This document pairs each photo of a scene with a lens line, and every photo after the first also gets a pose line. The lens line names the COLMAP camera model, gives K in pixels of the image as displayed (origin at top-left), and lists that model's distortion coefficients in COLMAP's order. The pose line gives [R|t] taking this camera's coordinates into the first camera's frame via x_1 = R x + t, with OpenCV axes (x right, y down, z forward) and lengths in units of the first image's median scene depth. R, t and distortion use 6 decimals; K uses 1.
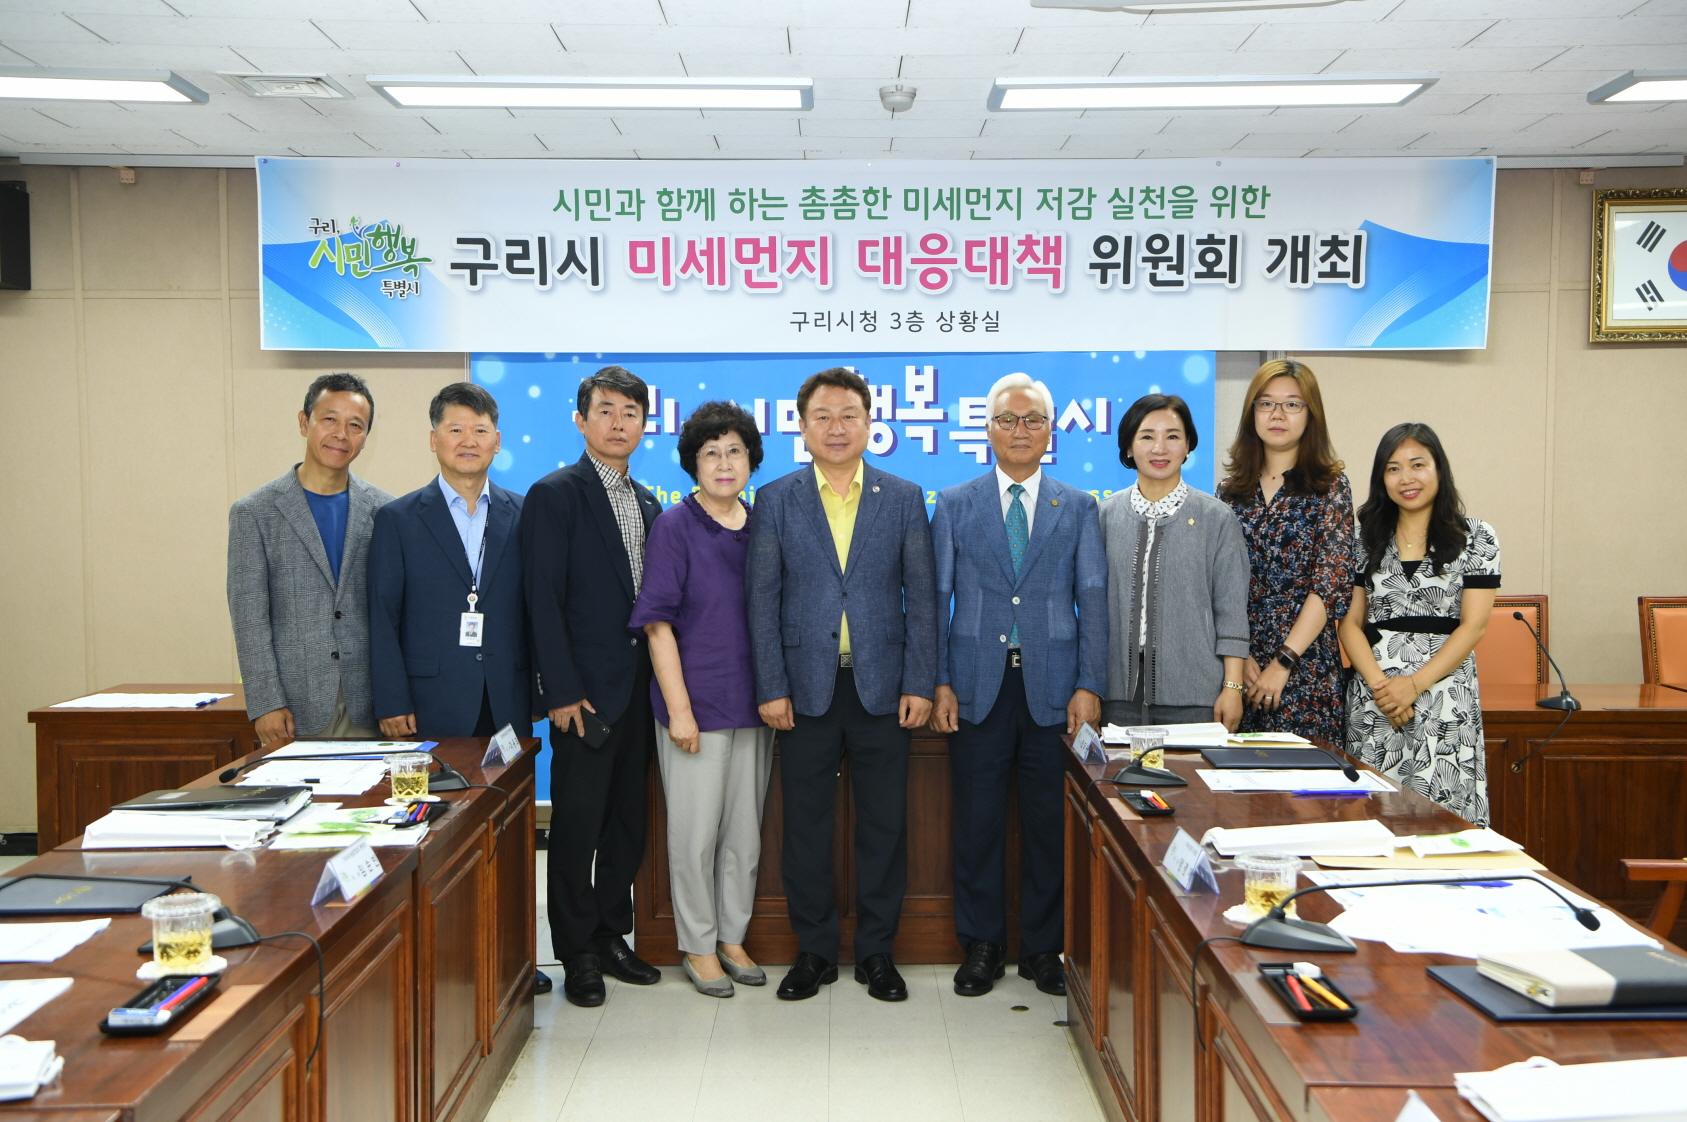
lens RADIAL K [[1809.6, 0, 851.2], [0, 1809.6, 567.3], [0, 0, 1]] dist [0.056174, -0.010905]
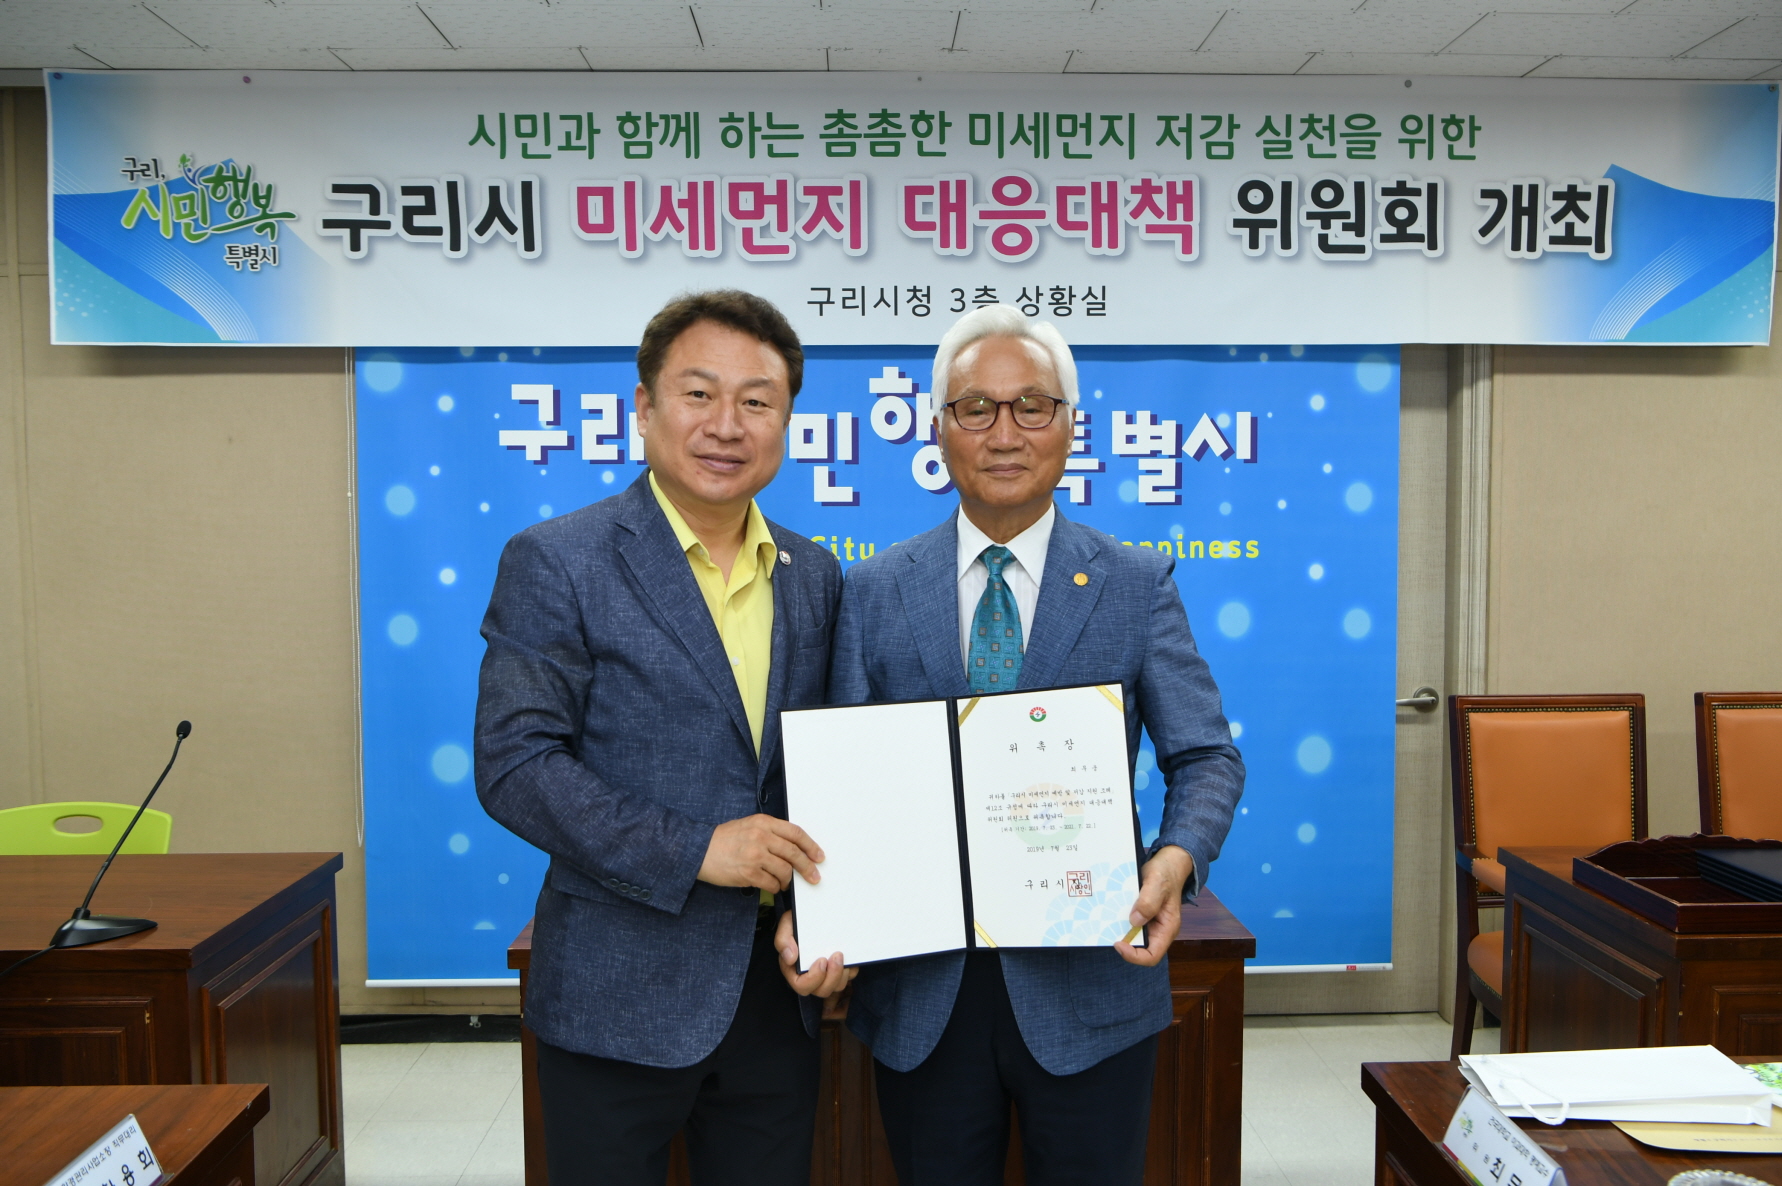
lens RADIAL K [[1468.9, 0, 896.8], [0, 1468.9, 598.0], [0, 0, 1]] dist [-0.038437, 0.013298]
pose [[0.999780, -0.003264, 0.020735, -0.011283], [0.003169, 0.999984, 0.004618, -0.023478], [-0.020749, -0.004551, 0.999774, 0.432016]]
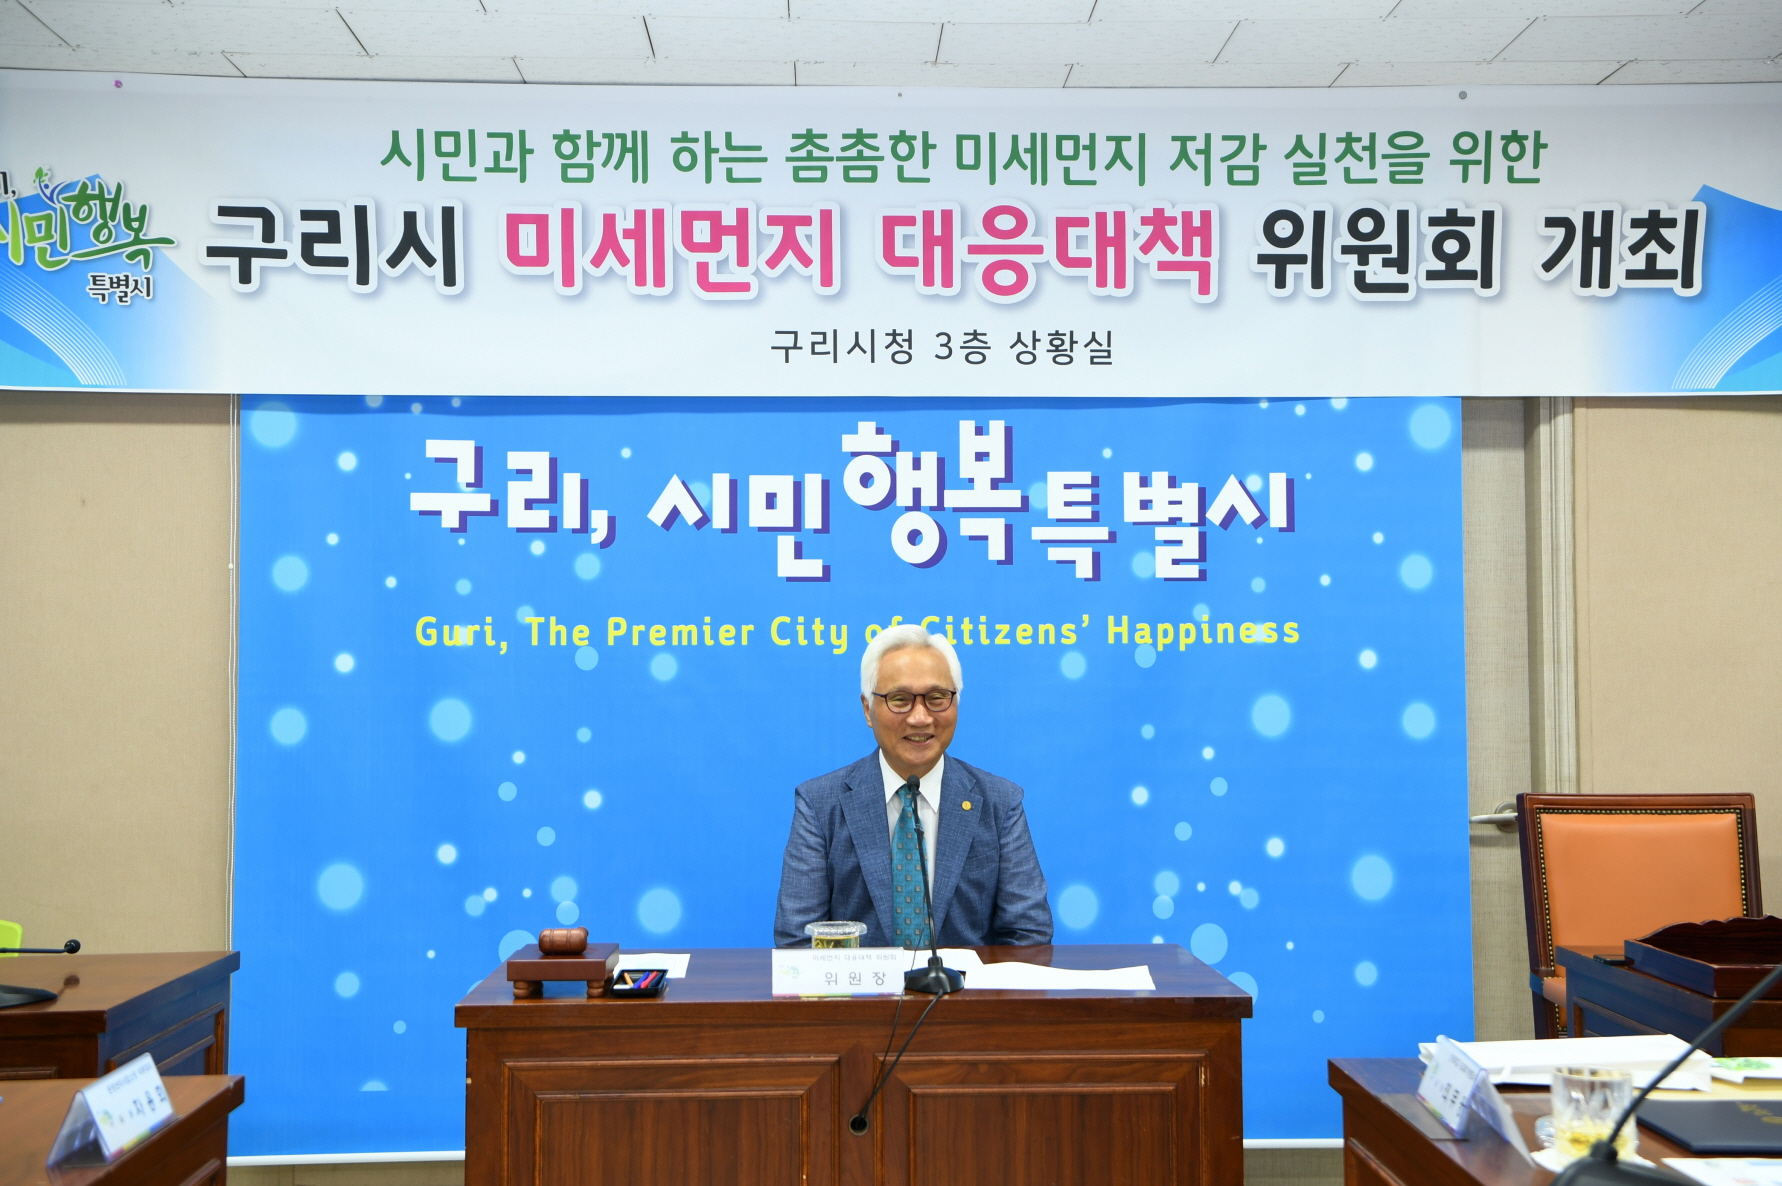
lens RADIAL K [[2114.6, 0, 901.2], [0, 2114.6, 594.2], [0, 0, 1]] dist [0.082499, 0.082670]
pose [[0.999560, -0.001129, 0.029632, -0.011166], [0.003942, 0.995464, -0.095056, 0.015679], [-0.029390, 0.095131, 0.995031, 0.296491]]
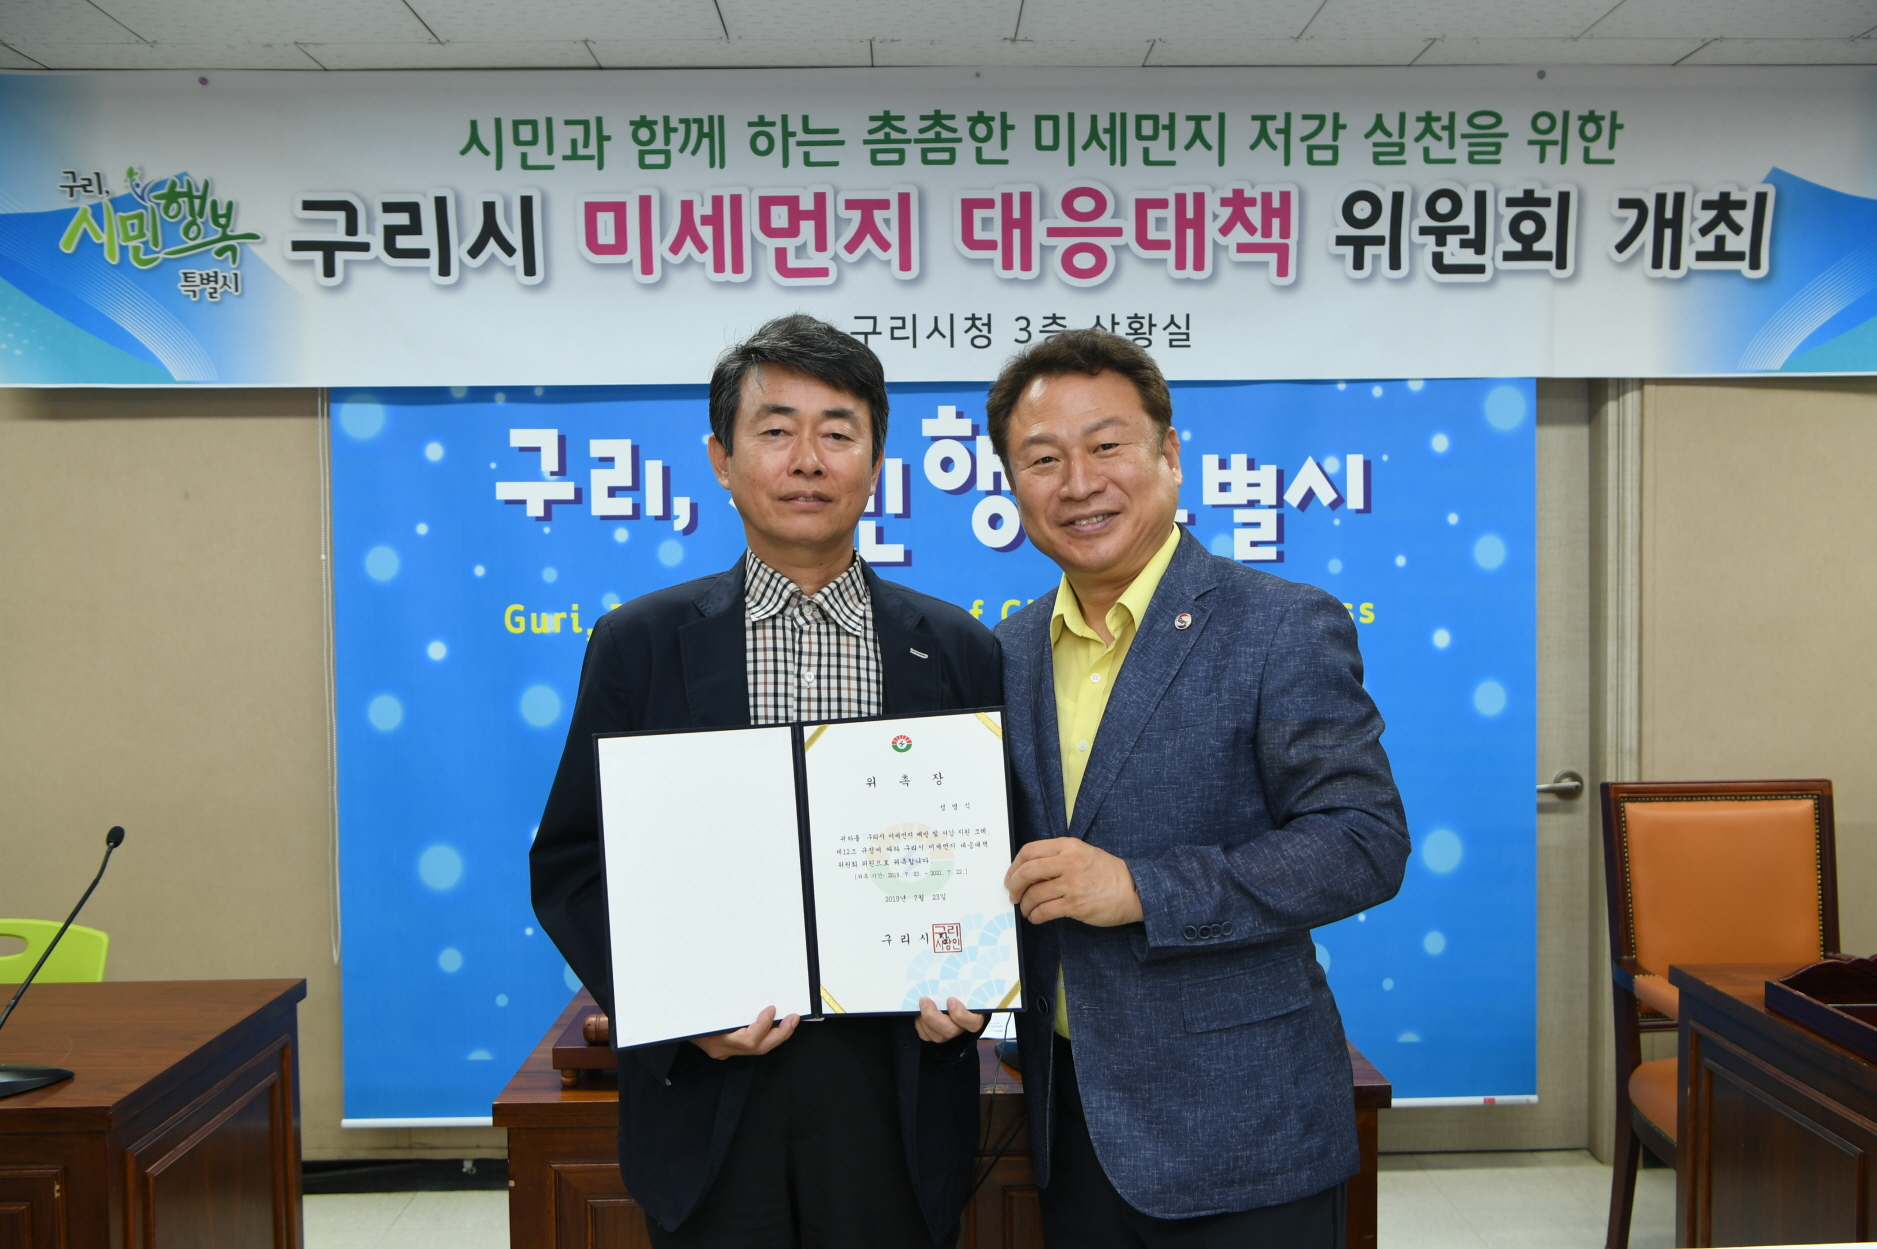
lens RADIAL K [[1622.1, 0, 945.7], [0, 1622.1, 623.6], [0, 0, 1]] dist [-0.027797, 0.013012]
pose [[0.999826, -0.009703, 0.015936, -0.011282], [0.010026, 0.999744, -0.020291, -0.026263], [-0.015735, 0.020447, 0.999667, 0.457947]]
